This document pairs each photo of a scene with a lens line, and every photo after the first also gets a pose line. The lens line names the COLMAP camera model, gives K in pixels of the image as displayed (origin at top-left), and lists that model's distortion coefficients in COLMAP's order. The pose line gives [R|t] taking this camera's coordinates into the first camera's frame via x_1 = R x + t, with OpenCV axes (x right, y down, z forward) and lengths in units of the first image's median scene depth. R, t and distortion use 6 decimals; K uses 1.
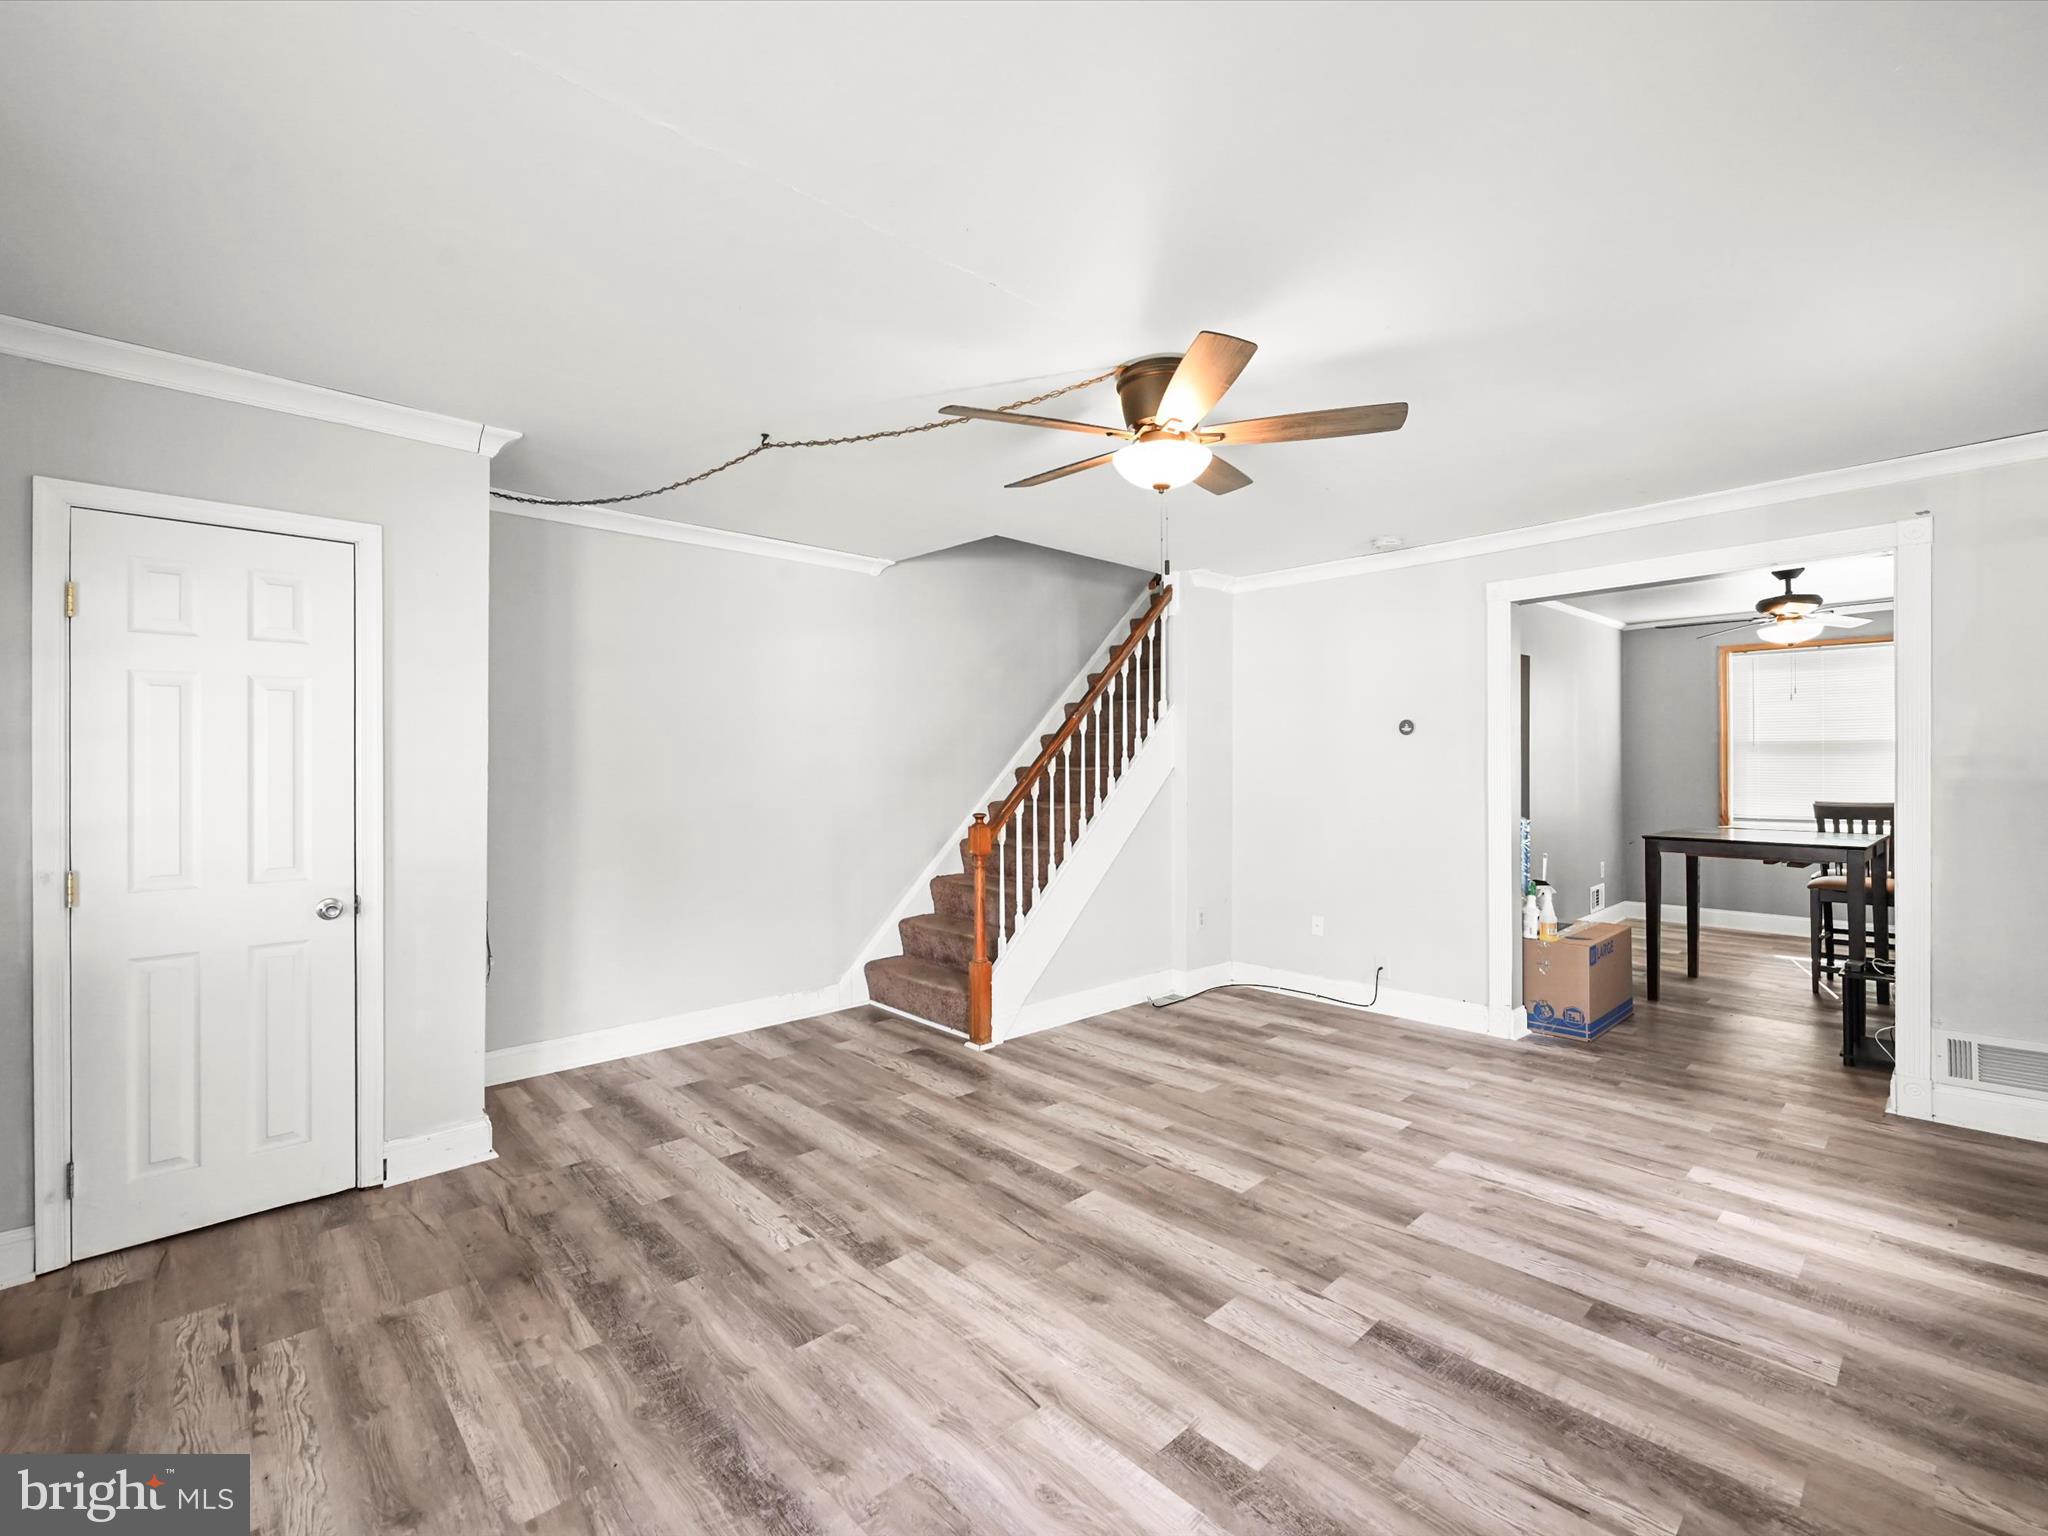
lens RADIAL K [[906.5, 0, 1026.9], [0, 906.5, 750.5], [0, 0, 1]] dist [-0.001520, -0.000574]
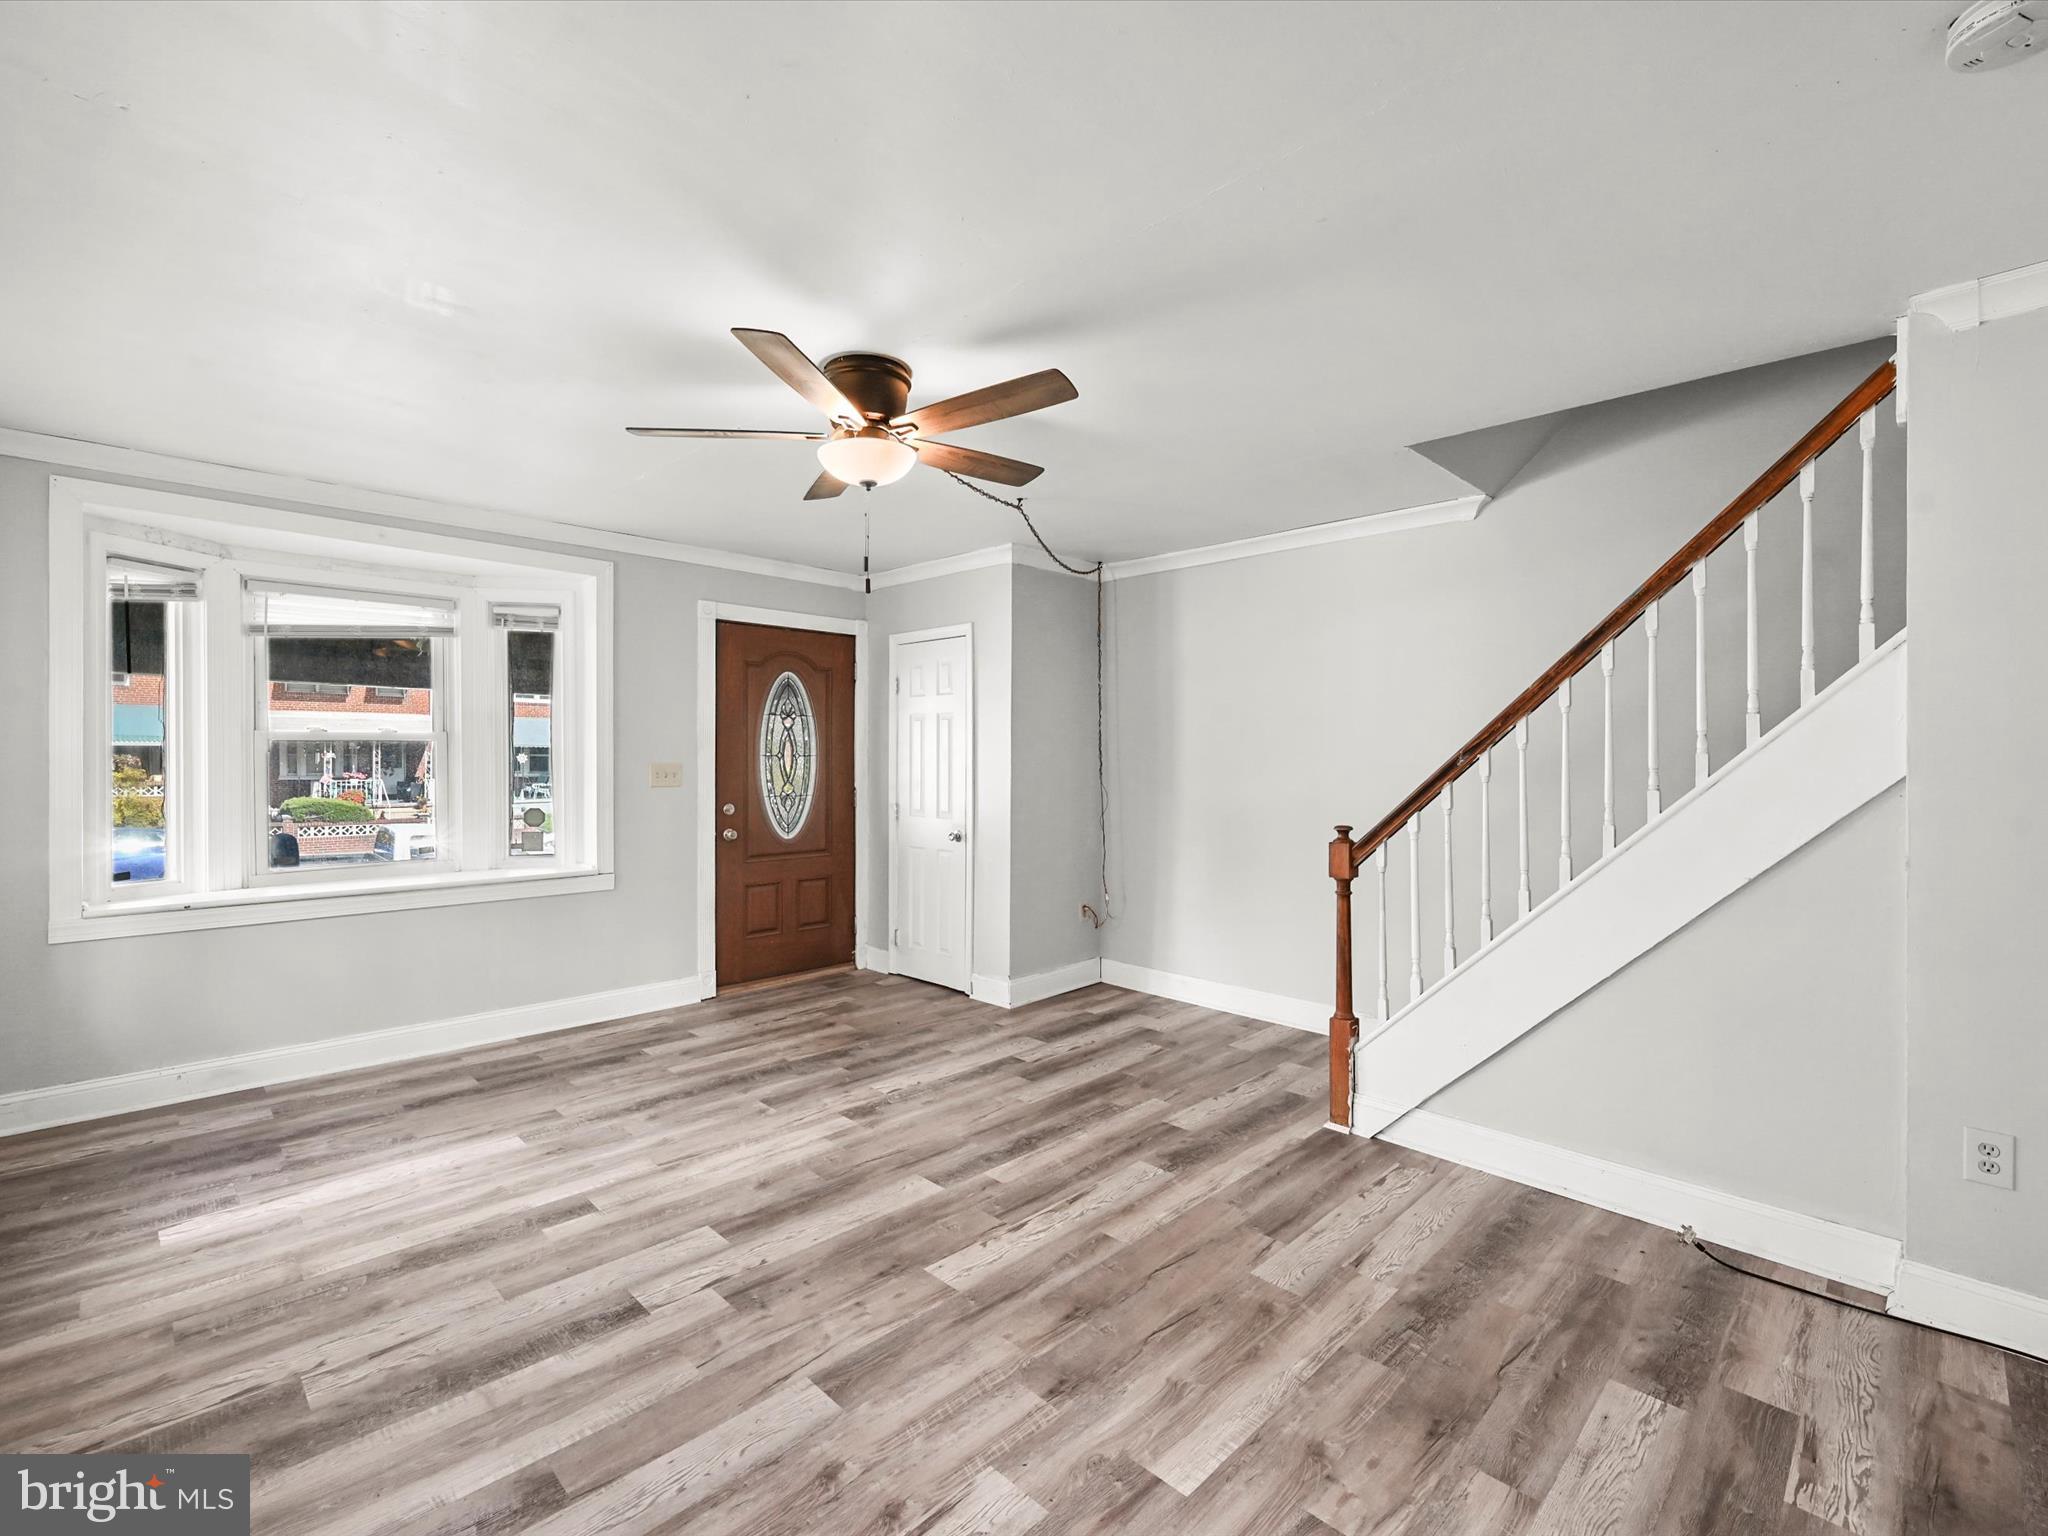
lens RADIAL K [[906.5, 0, 1017.2], [0, 906.5, 756.7], [0, 0, 1]] dist [-0.001520, -0.000574]
pose [[0.031232, 0.002962, -0.999508, 1.030000], [0.009711, 0.999948, 0.003266, 0.007481], [0.999465, -0.009809, 0.031201, 1.012199]]
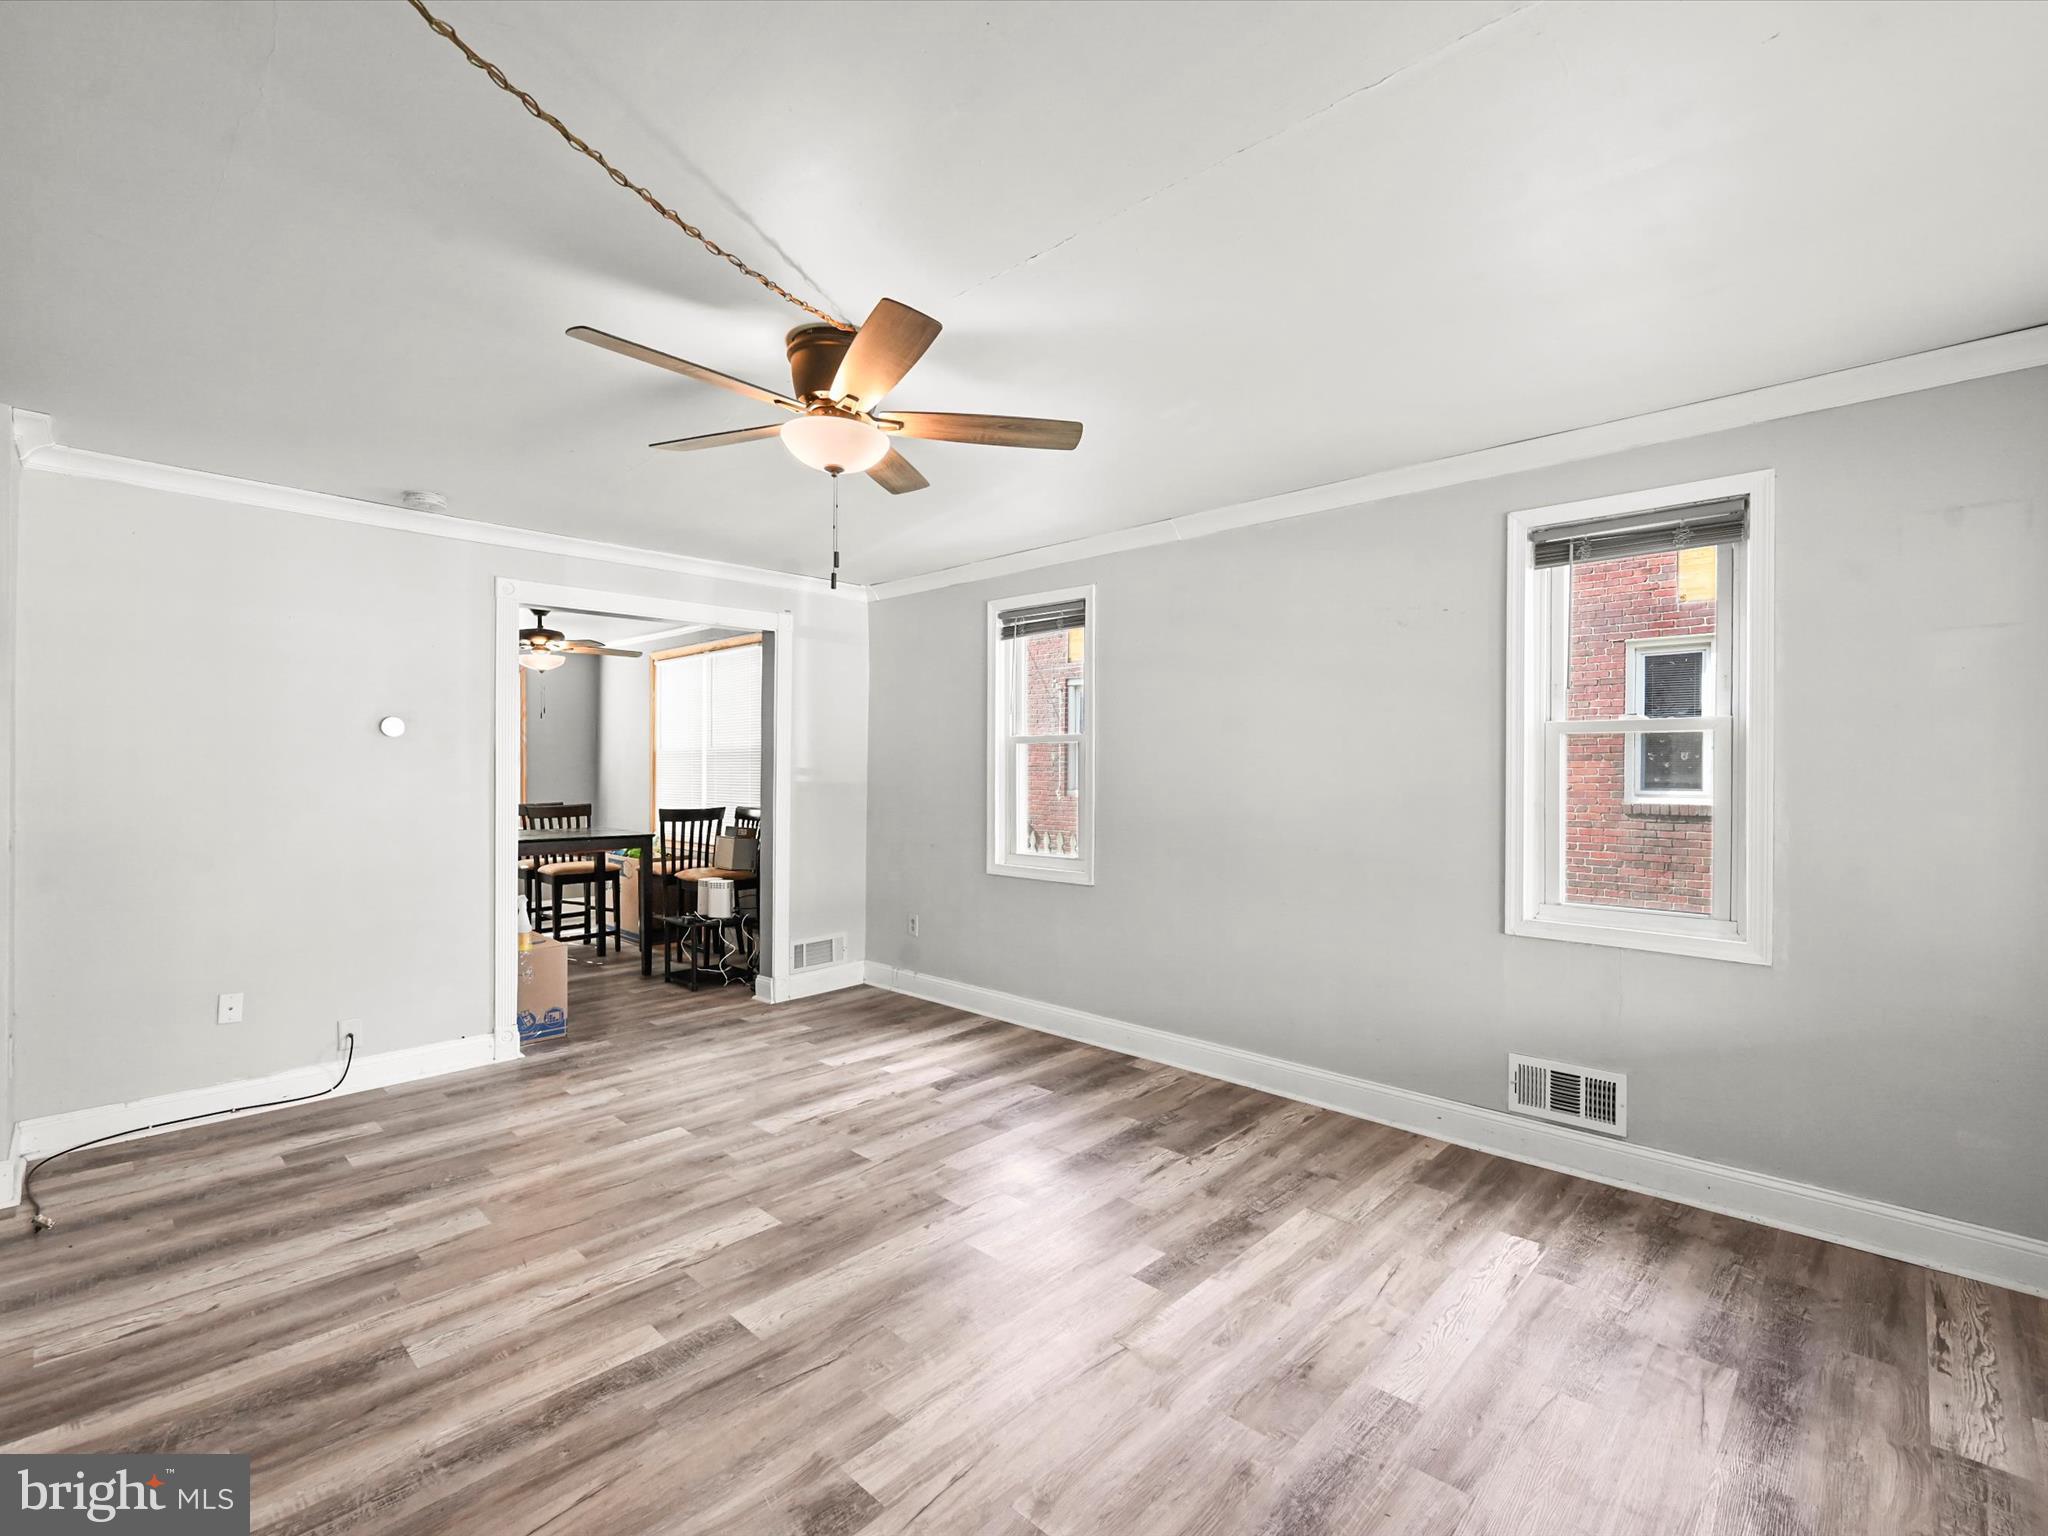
lens RADIAL K [[932.9, 0, 1032.0], [0, 932.9, 772.5], [0, 0, 1]] dist [-0.002528, -0.000500]
pose [[-0.062201, 0.001254, 0.998063, -0.720463], [-0.016678, 0.999858, -0.002295, 0.011911], [-0.997924, -0.016789, -0.062172, 0.765954]]
